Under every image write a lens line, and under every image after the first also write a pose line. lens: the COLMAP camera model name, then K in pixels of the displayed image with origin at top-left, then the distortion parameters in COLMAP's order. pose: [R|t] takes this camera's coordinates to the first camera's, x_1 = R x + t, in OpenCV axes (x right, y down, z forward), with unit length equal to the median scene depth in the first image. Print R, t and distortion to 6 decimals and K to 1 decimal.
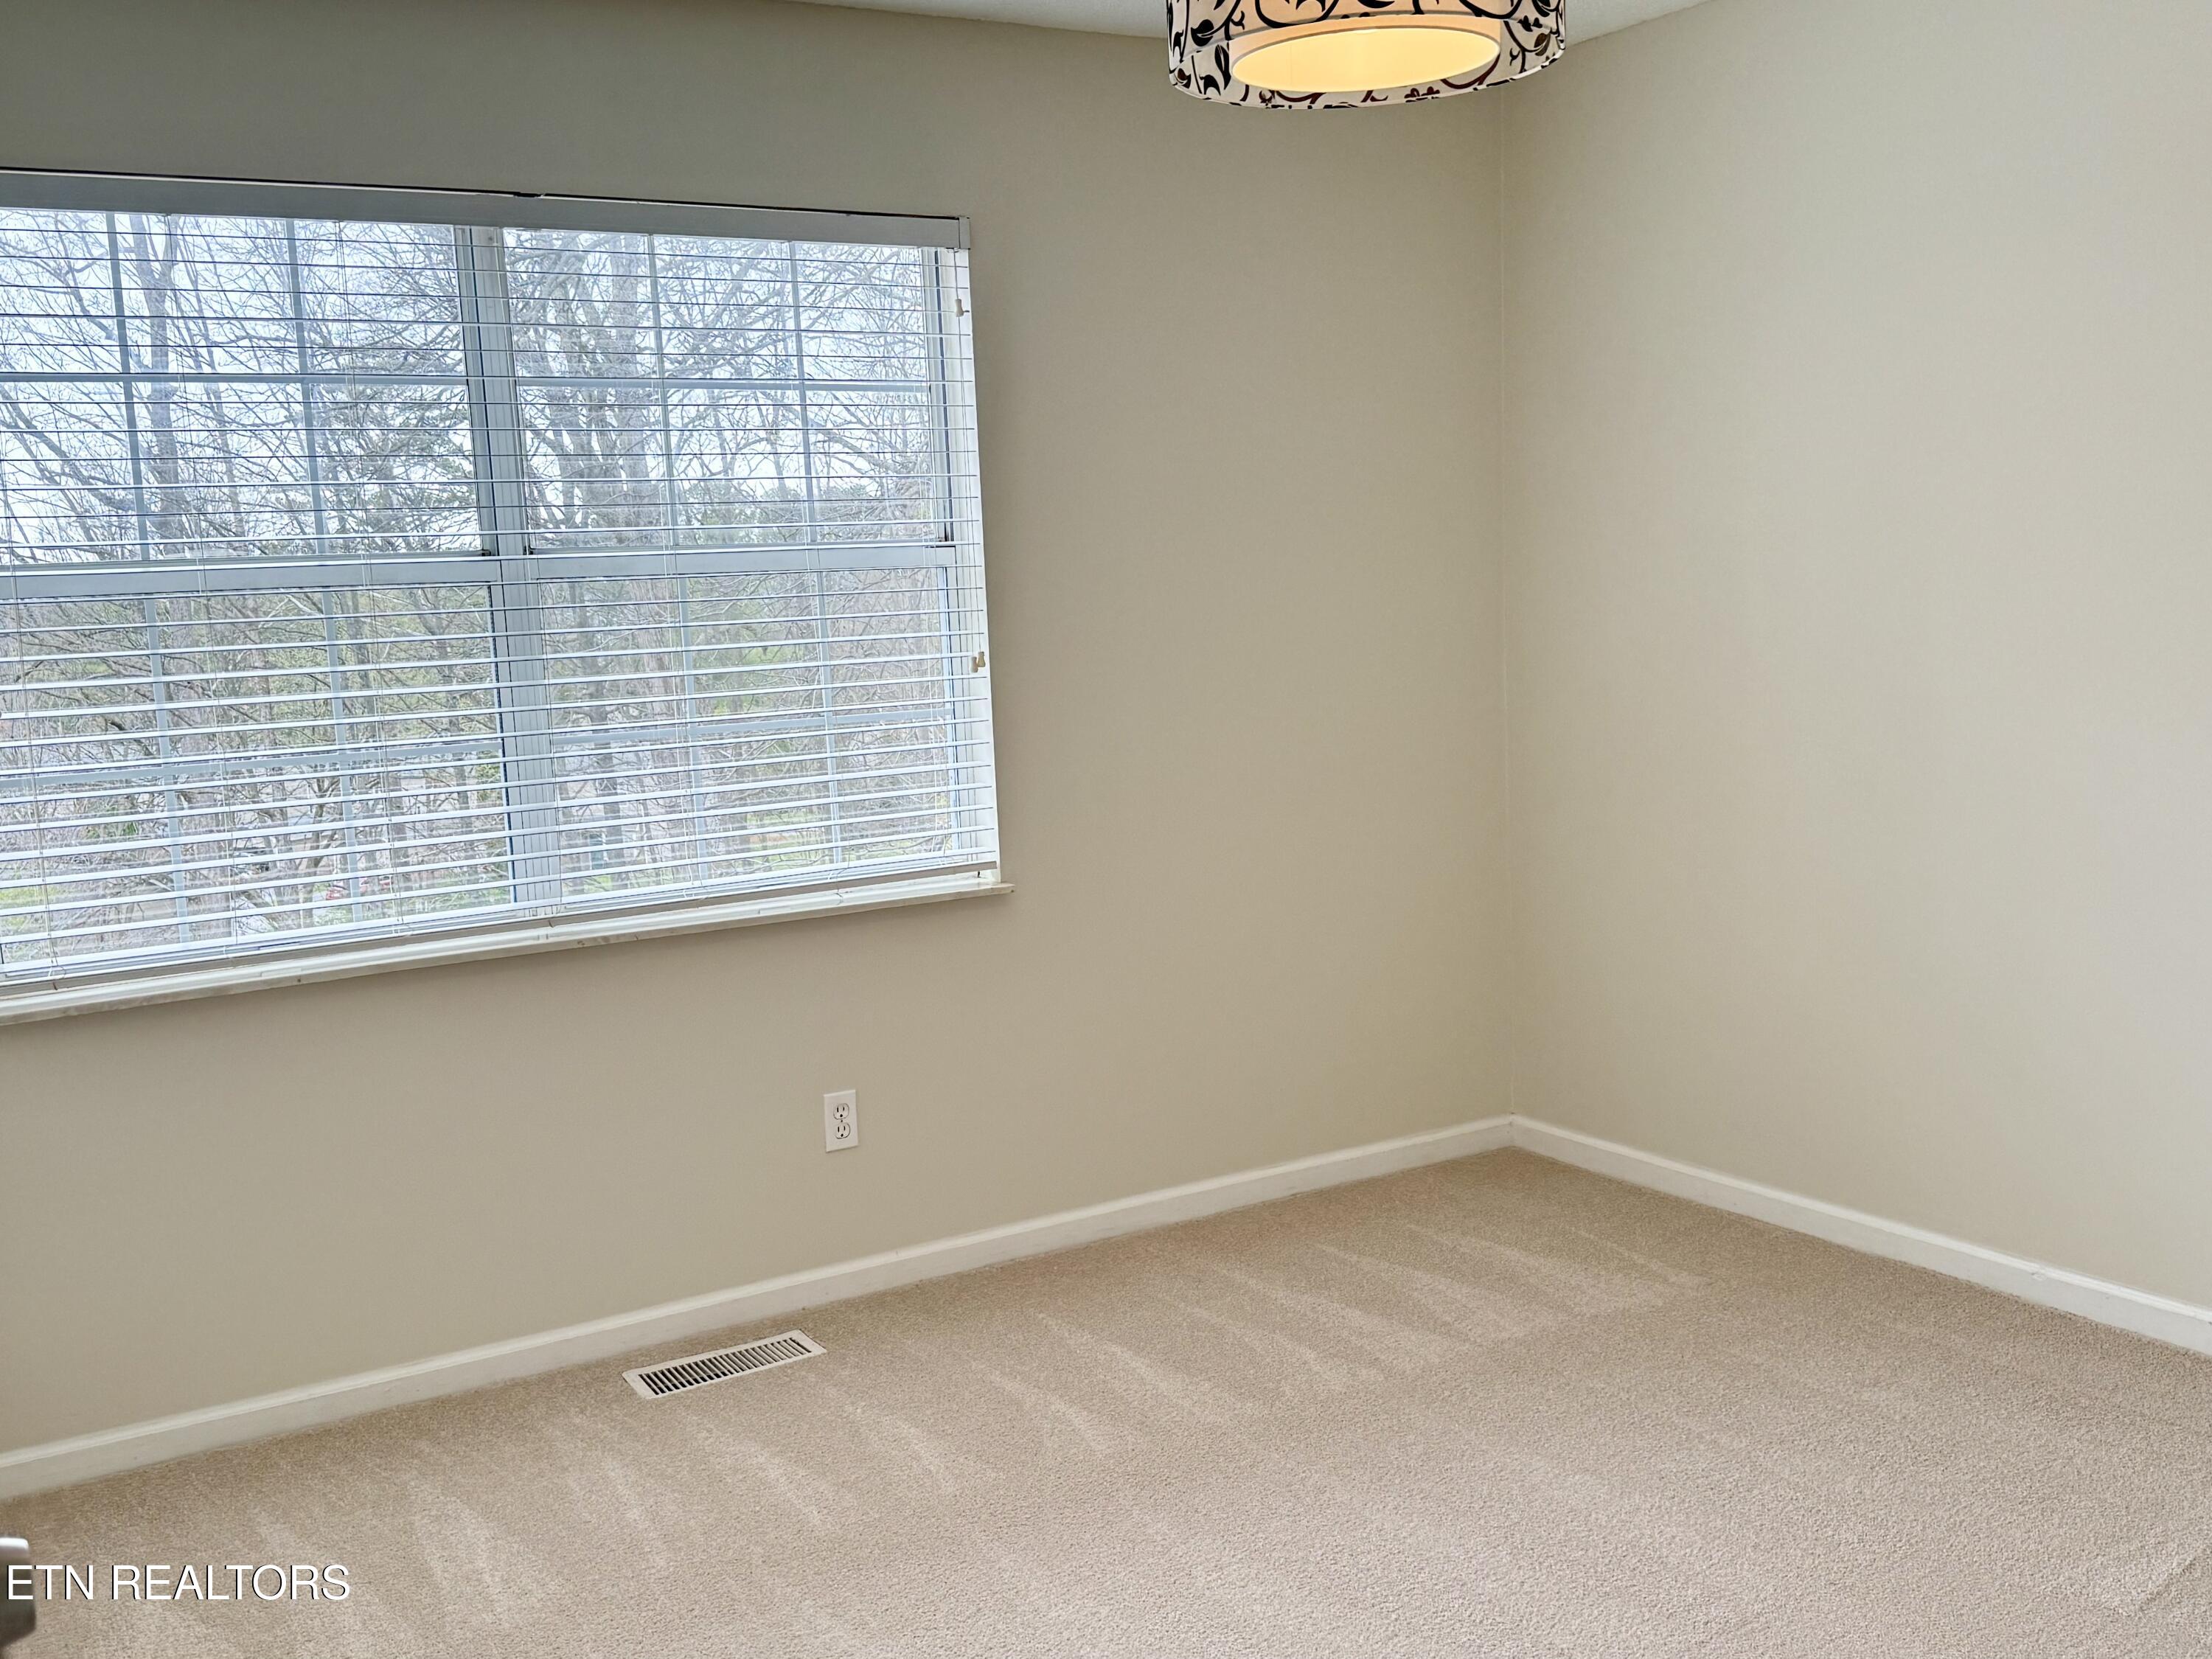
lens RADIAL K [[2180.6, 0, 1106.0], [0, 2180.6, 829.5], [0, 0, 1]] dist [0.010509, -0.006320]
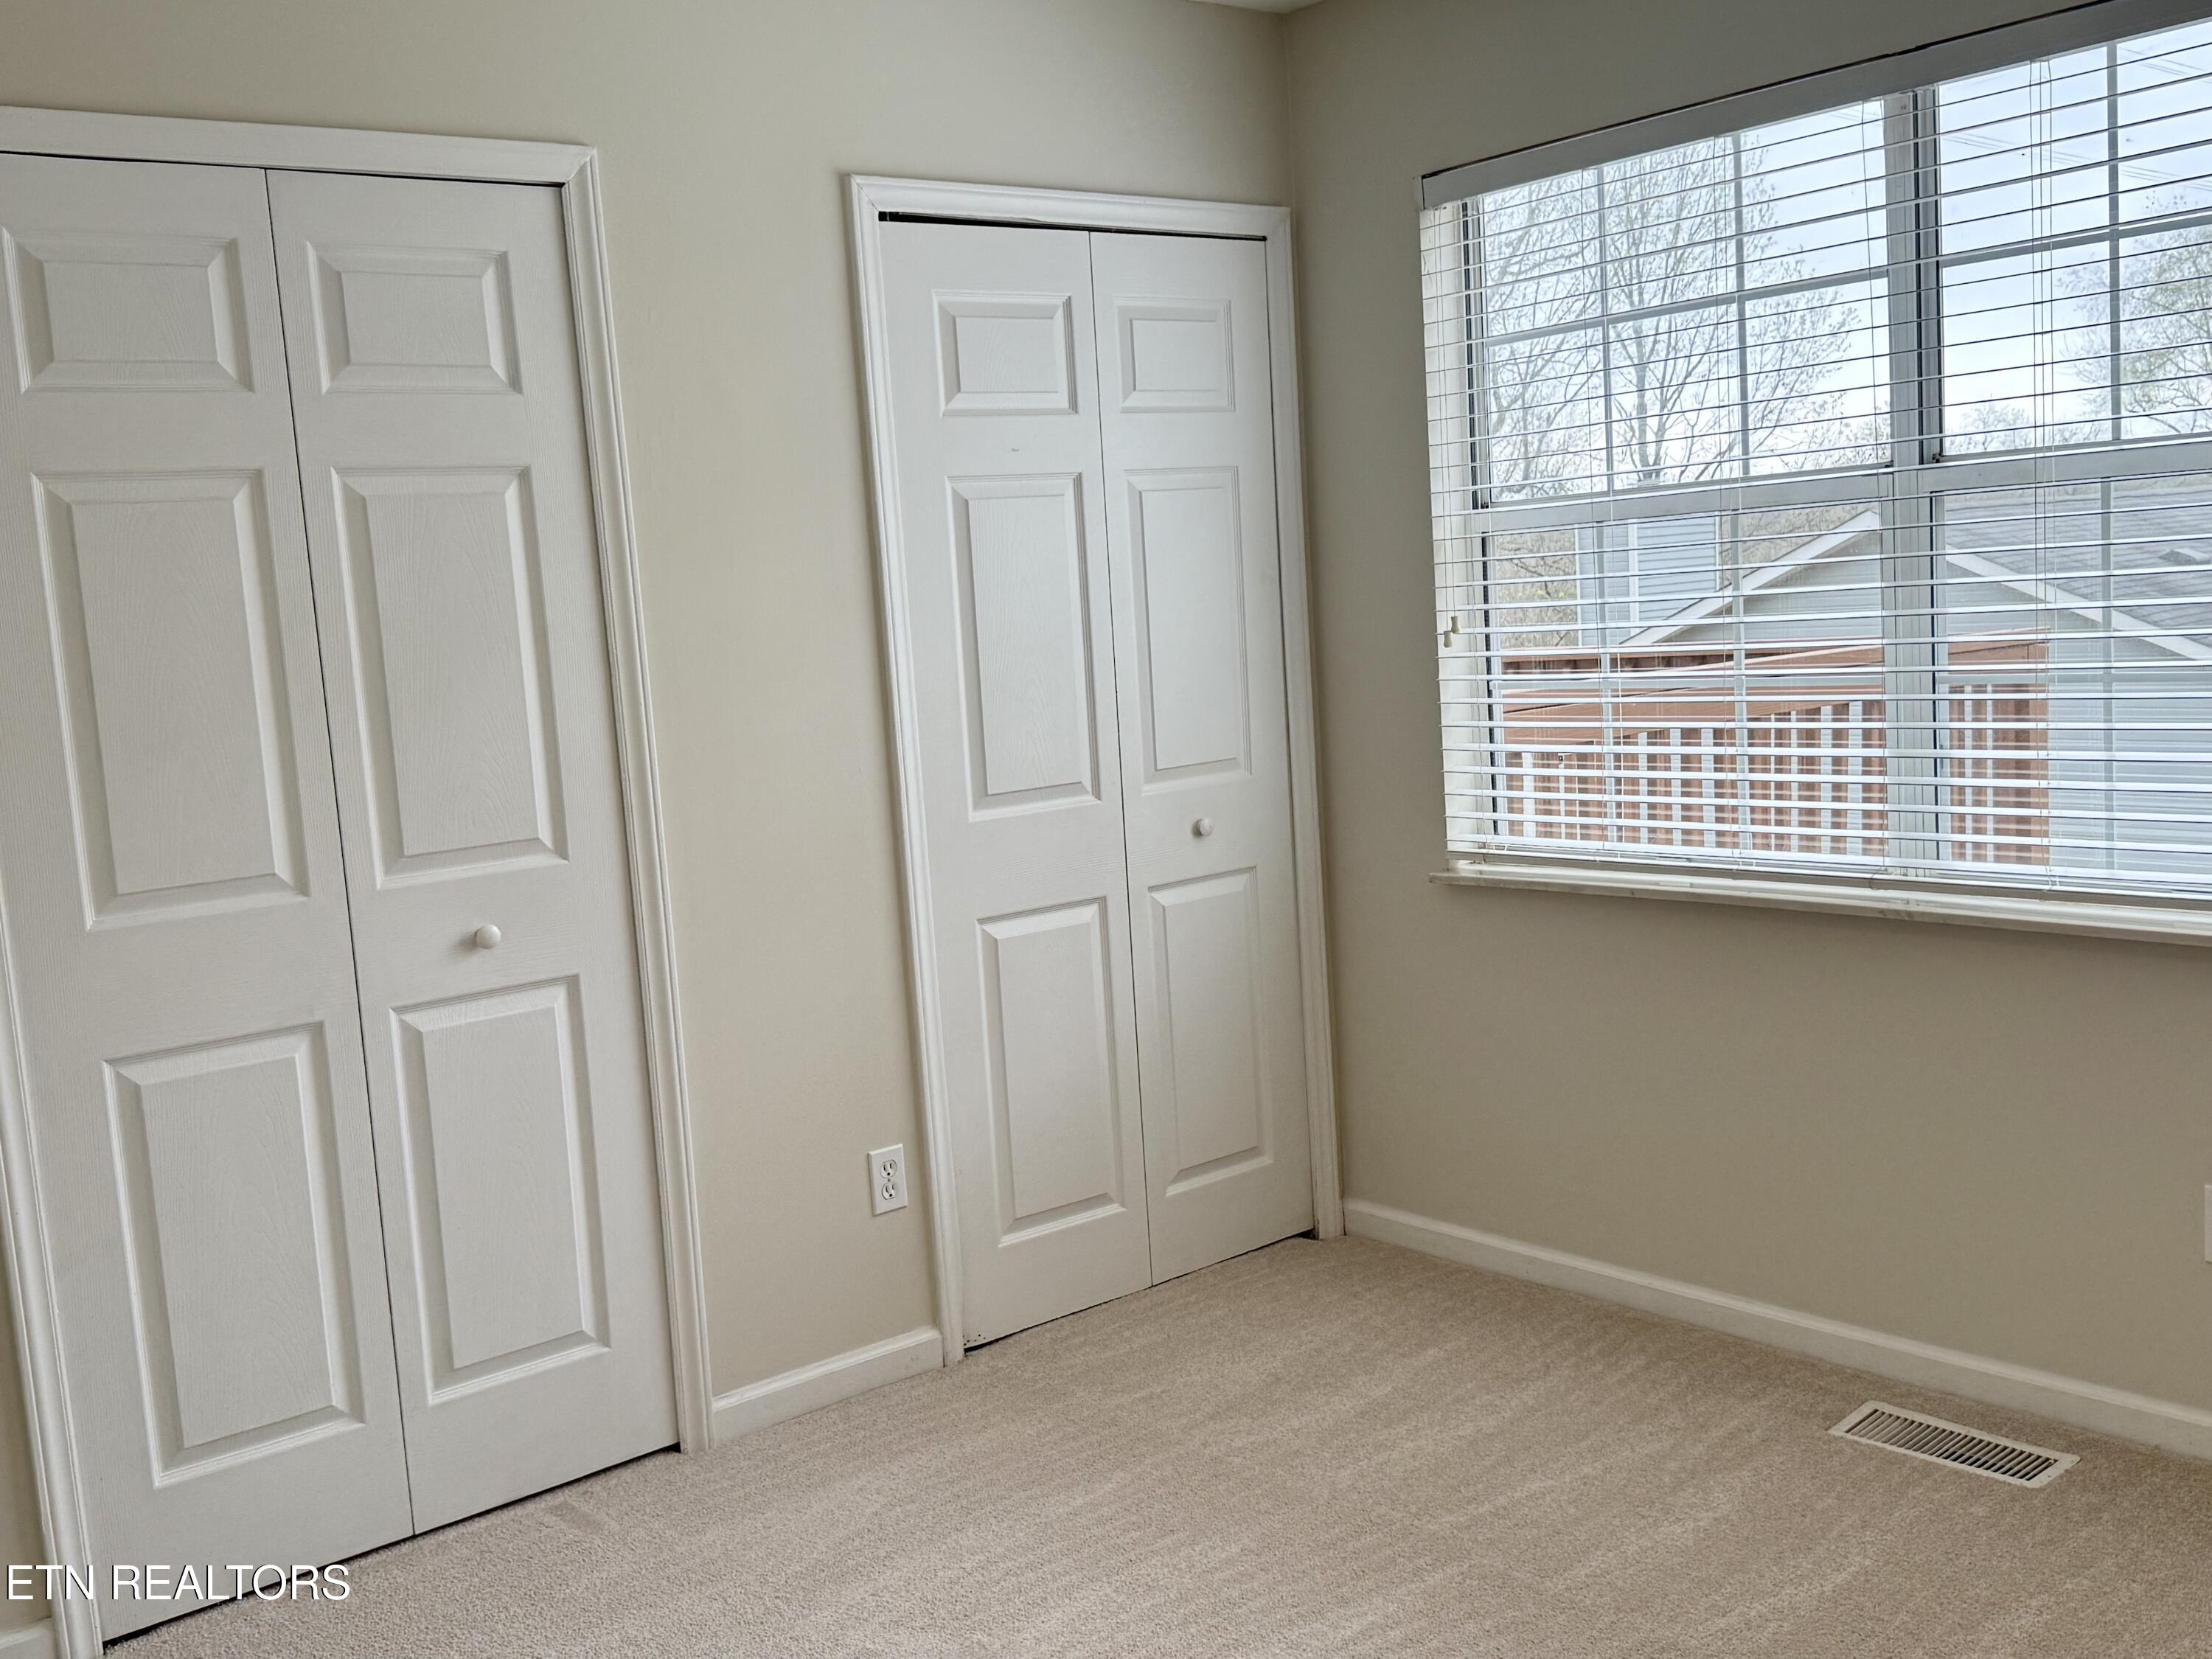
lens RADIAL K [[2180.6, 0, 1106.0], [0, 2180.6, 829.5], [0, 0, 1]] dist [0.010509, -0.006320]
pose [[0.123390, 0.151972, -0.980653, 0.590443], [-0.056395, 0.987681, 0.145965, -0.094623], [0.990755, 0.037293, 0.130440, 0.579787]]
